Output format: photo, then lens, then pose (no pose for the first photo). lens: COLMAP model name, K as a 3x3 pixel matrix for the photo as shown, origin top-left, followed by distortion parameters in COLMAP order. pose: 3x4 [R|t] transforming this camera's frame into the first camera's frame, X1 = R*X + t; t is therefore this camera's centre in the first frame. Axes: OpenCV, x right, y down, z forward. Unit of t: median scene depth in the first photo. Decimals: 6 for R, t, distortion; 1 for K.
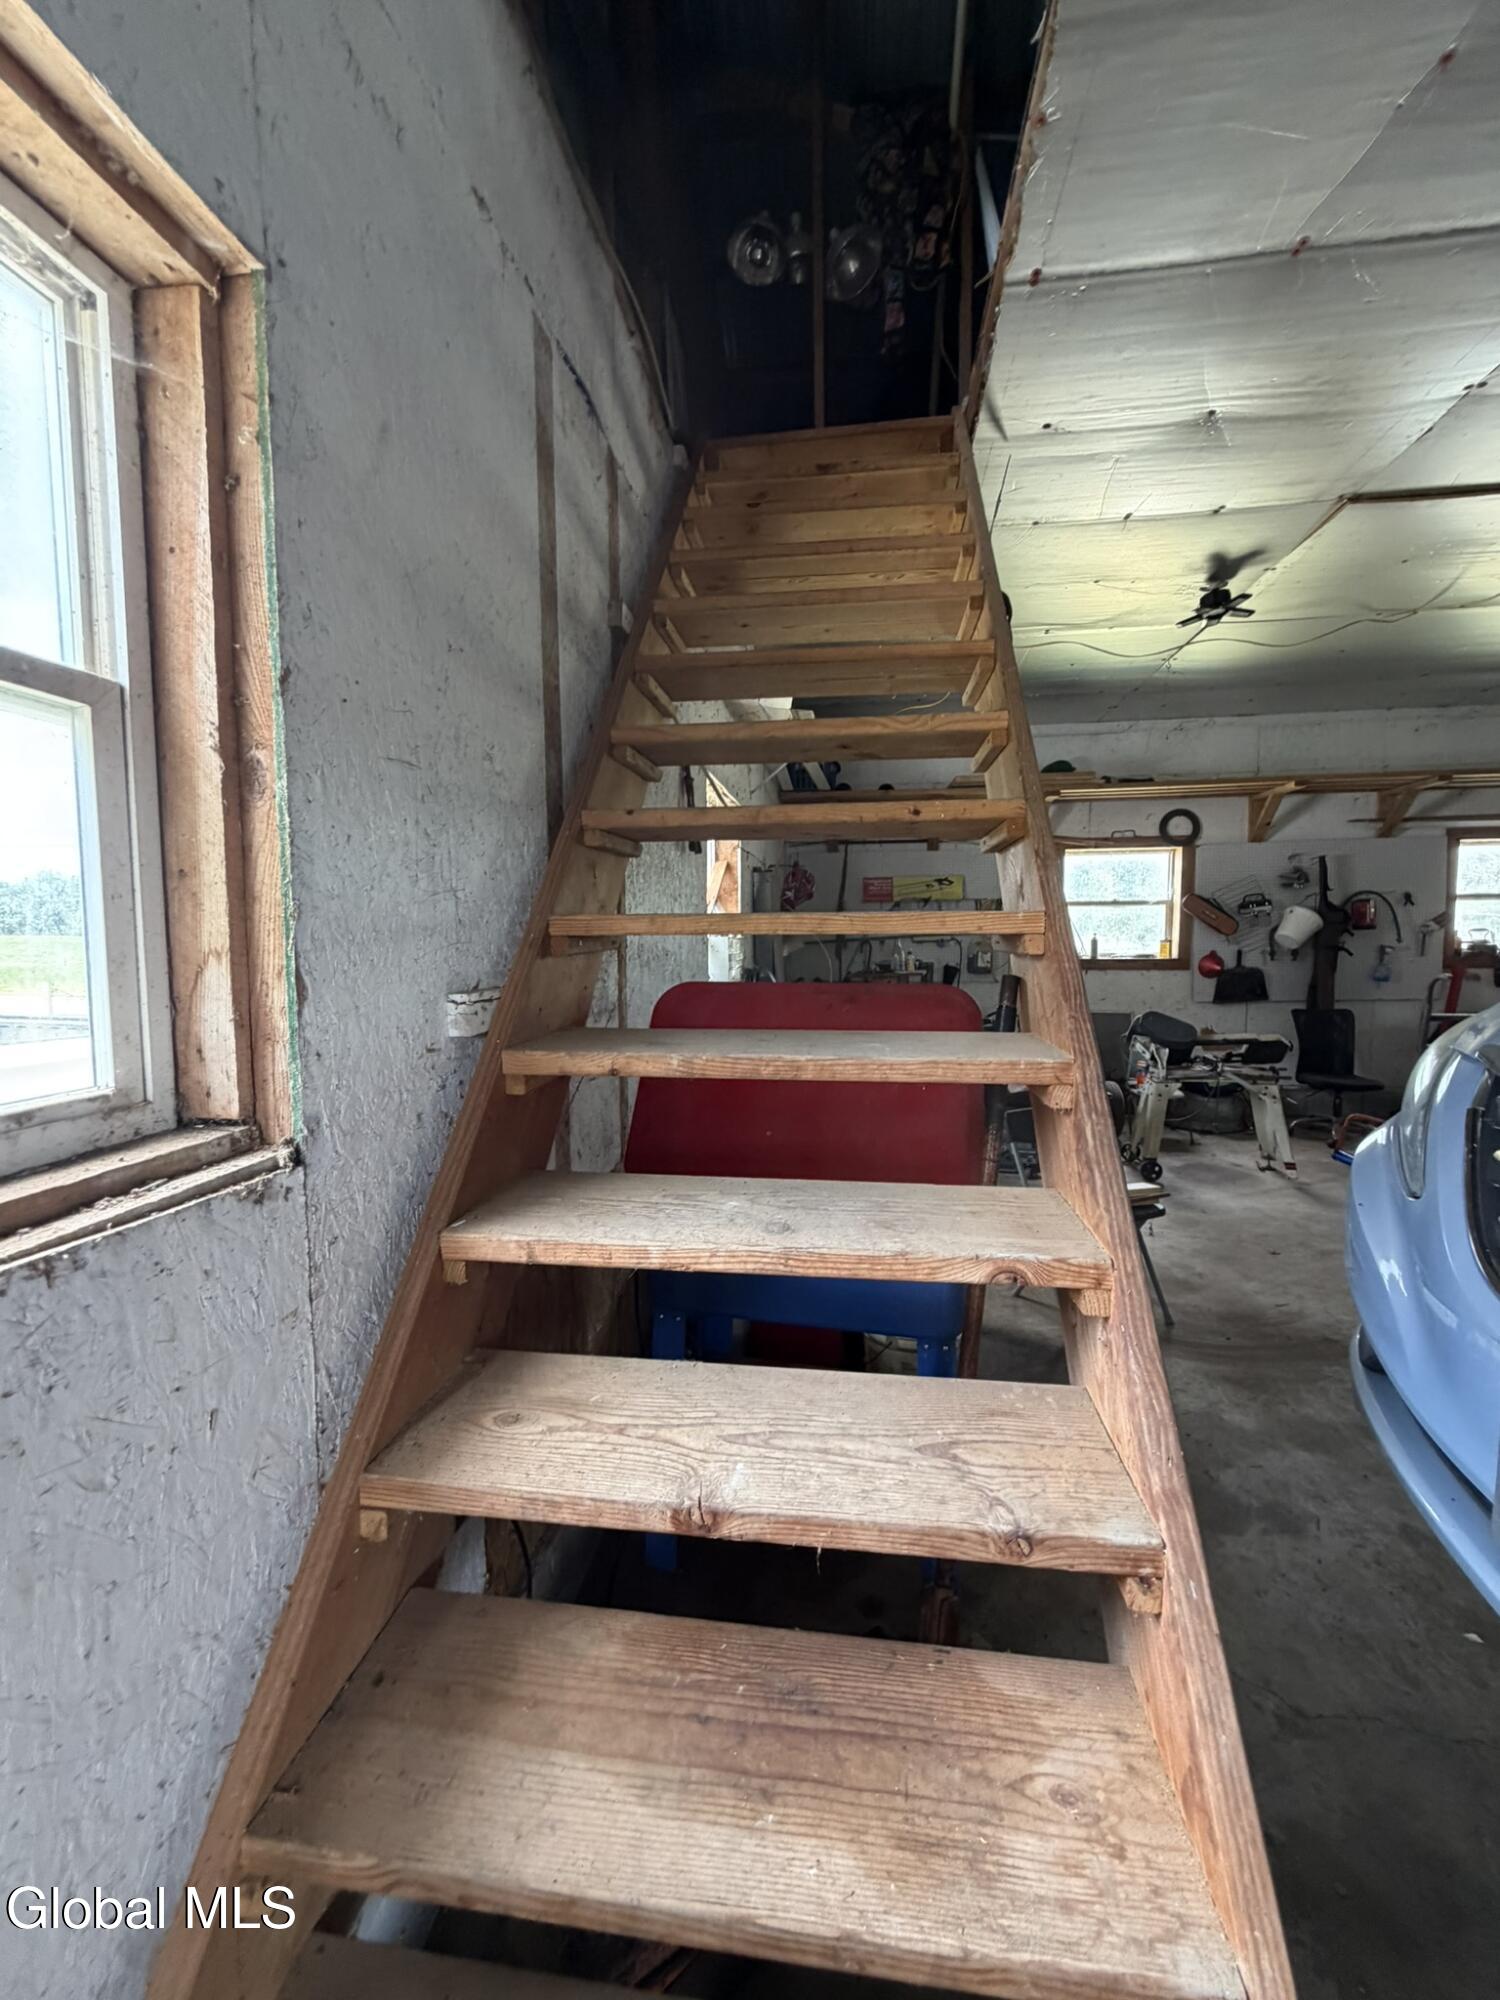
lens RADIAL K [[833.1, 0, 750.0], [0, 833.1, 1000.0], [0, 0, 1]] dist [0.000303, 0.000030]
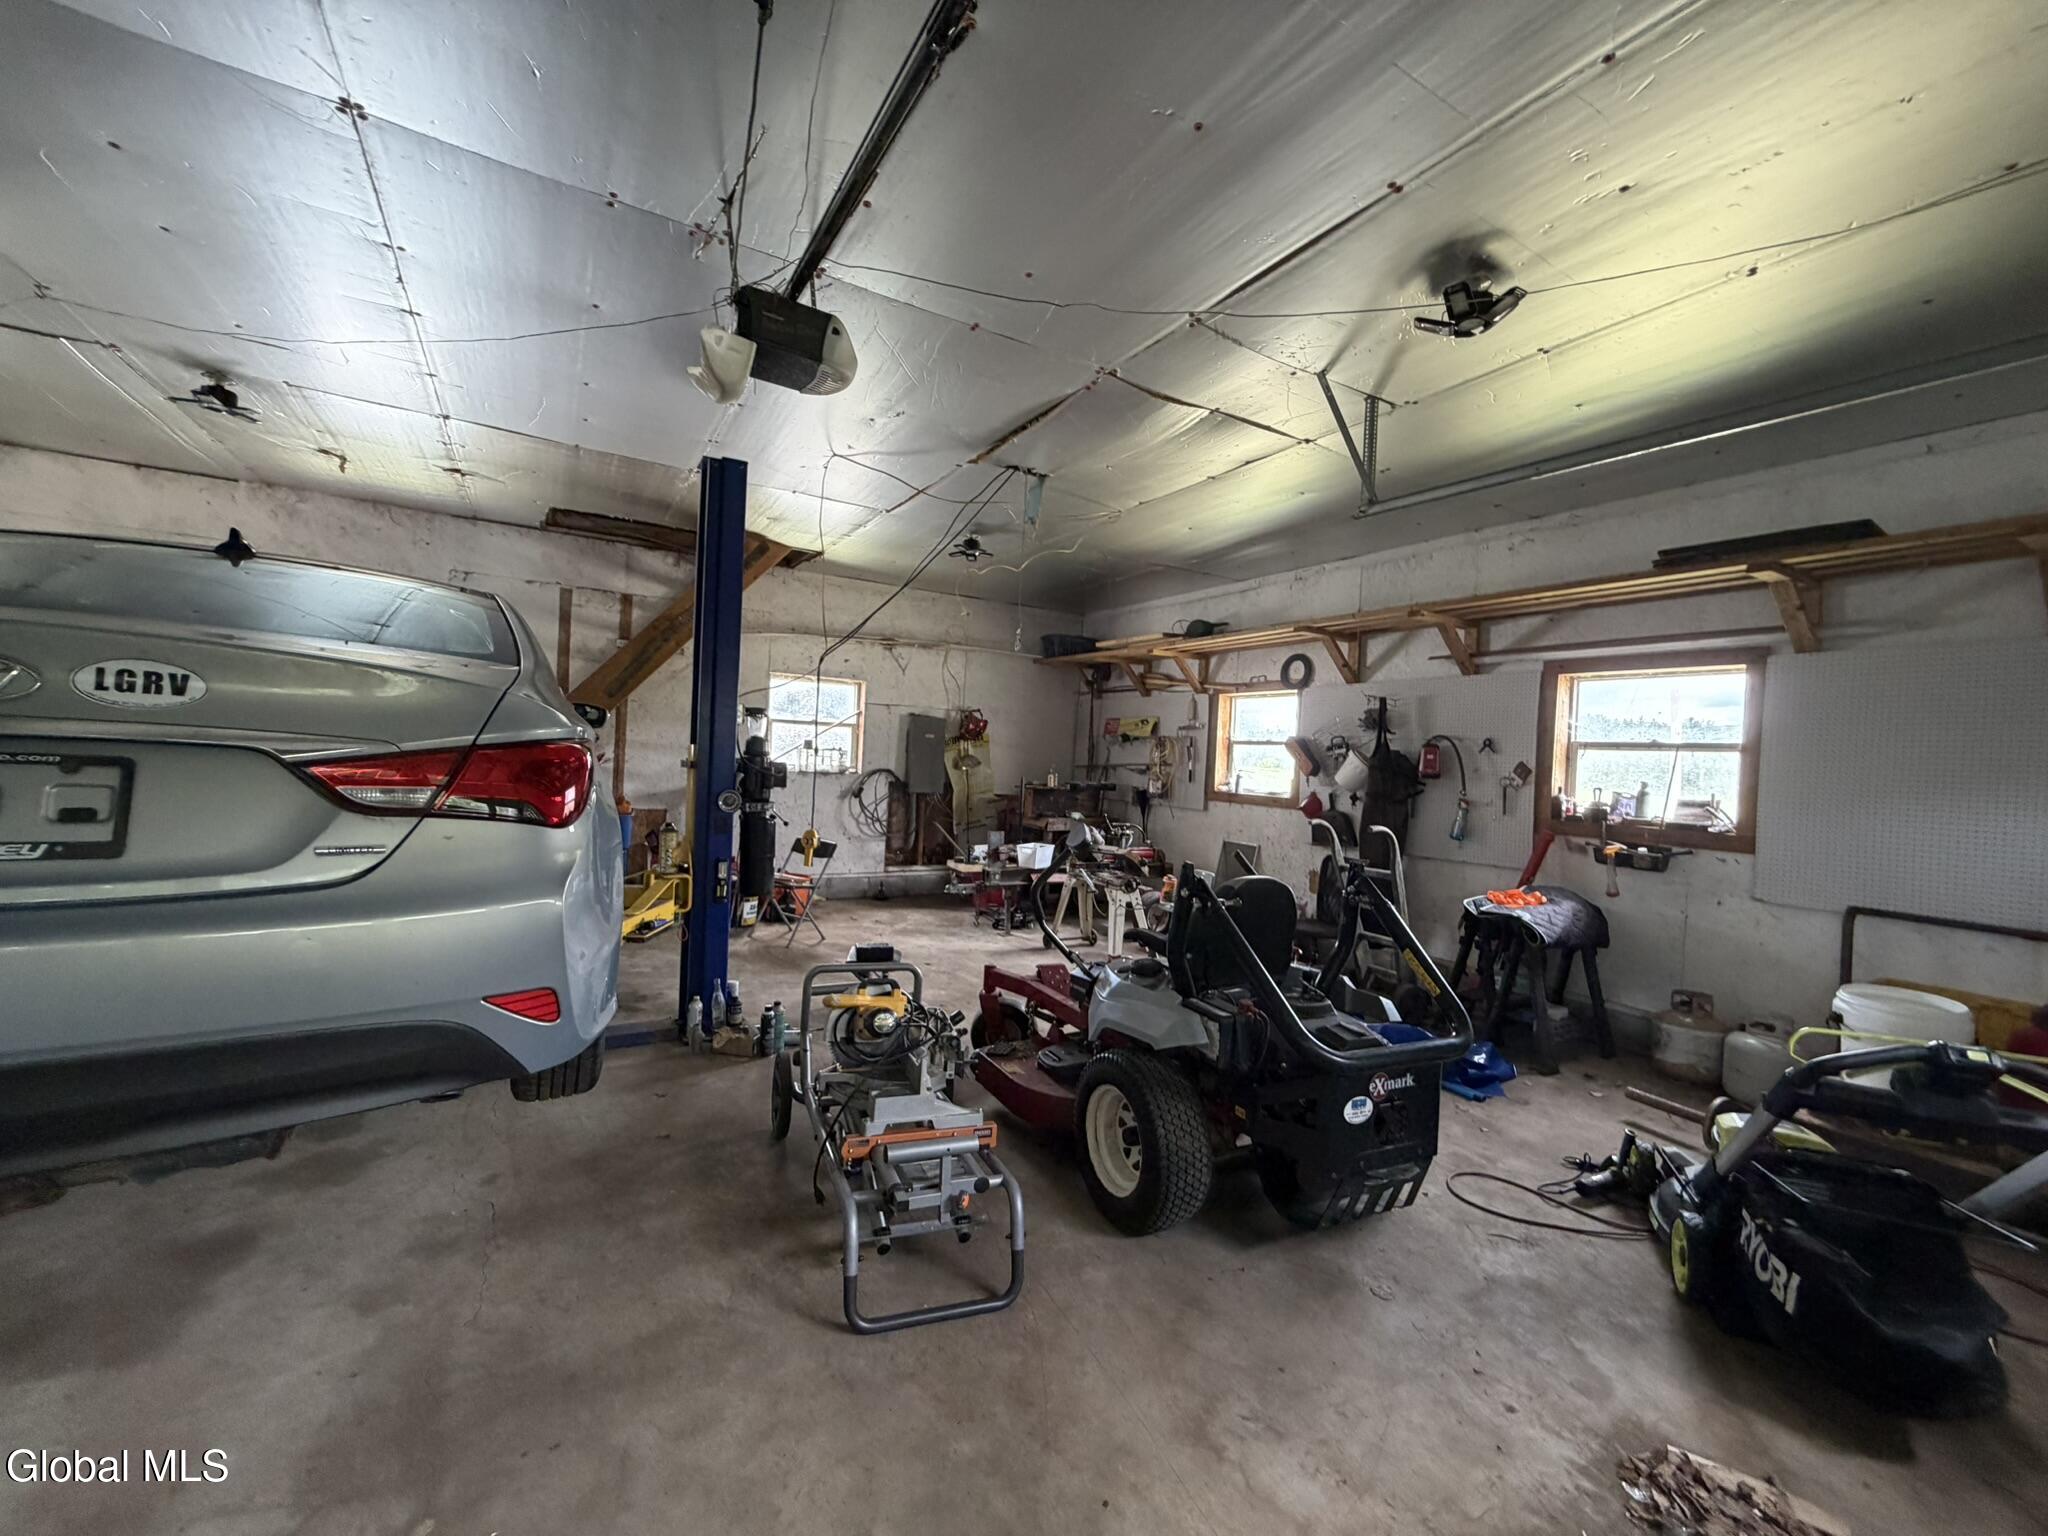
lens RADIAL K [[853.1, 0, 1024.0], [0, 853.1, 768.0], [0, 0, 1]] dist [0.000303, 0.000030]
pose [[0.606747, 0.048180, -0.793434, 1.167572], [-0.111843, 0.993406, -0.025204, -0.023427], [0.786988, 0.104033, 0.608135, 0.099851]]
